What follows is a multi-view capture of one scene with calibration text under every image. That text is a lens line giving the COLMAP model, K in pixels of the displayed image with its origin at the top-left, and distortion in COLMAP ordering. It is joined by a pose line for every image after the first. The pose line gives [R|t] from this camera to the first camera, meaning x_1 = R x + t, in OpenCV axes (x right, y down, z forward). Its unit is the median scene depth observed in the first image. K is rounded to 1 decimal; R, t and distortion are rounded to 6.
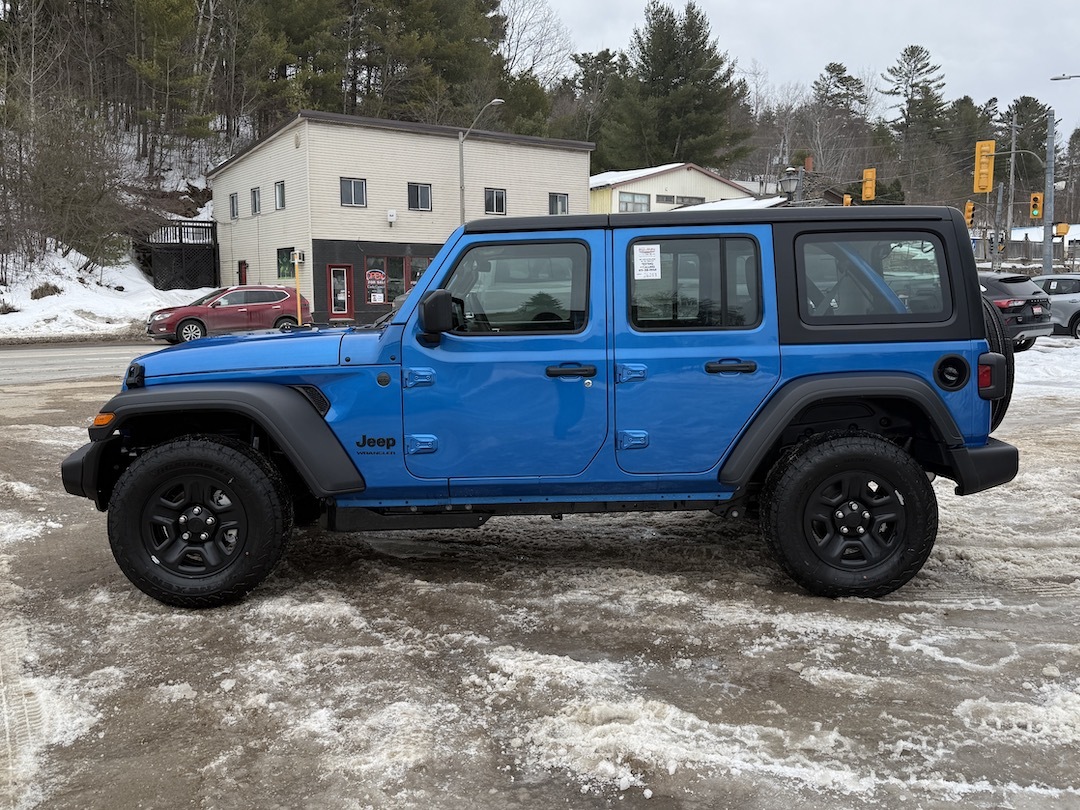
lens RADIAL K [[960.2, 0, 542.5], [0, 960.2, 402.7], [0, 0, 1]] dist [0.052968, -0.085998]
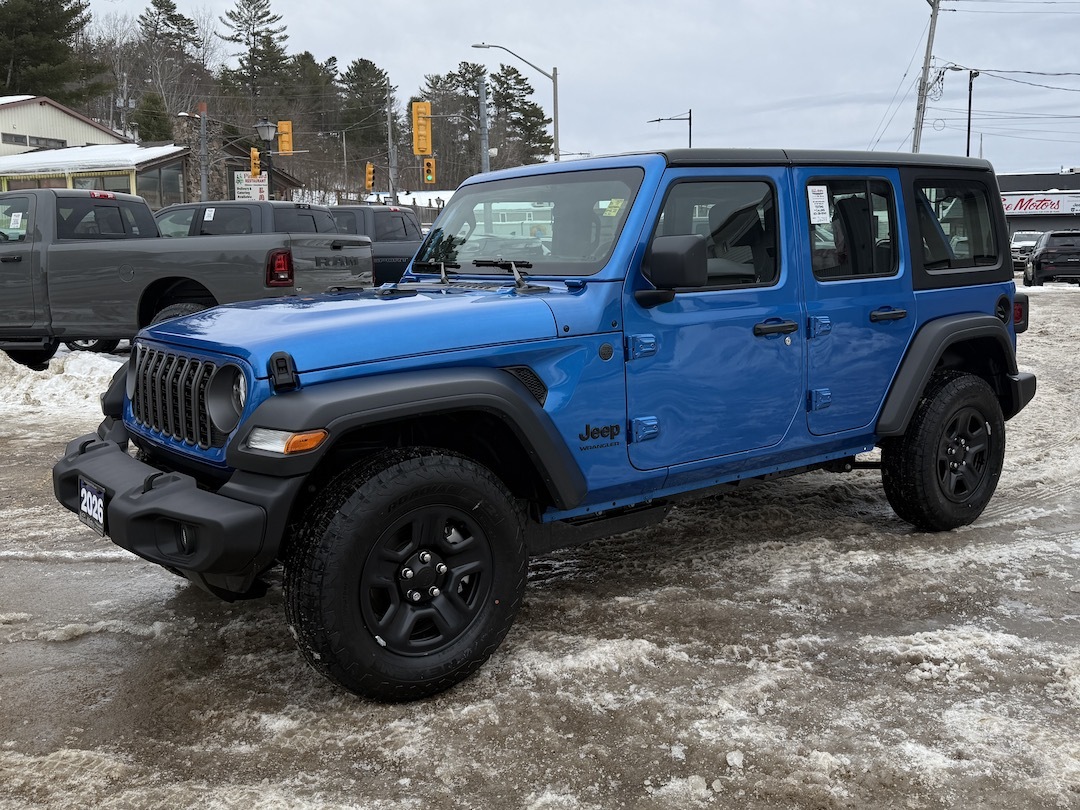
lens RADIAL K [[1042.5, 0, 562.0], [0, 1042.5, 416.1], [0, 0, 1]] dist [0.022344, 0.000000]
pose [[0.792764, -0.099611, 0.601334, -0.705338], [0.077436, 0.995021, 0.062738, -0.027213], [-0.604590, -0.003172, 0.796531, 0.344396]]
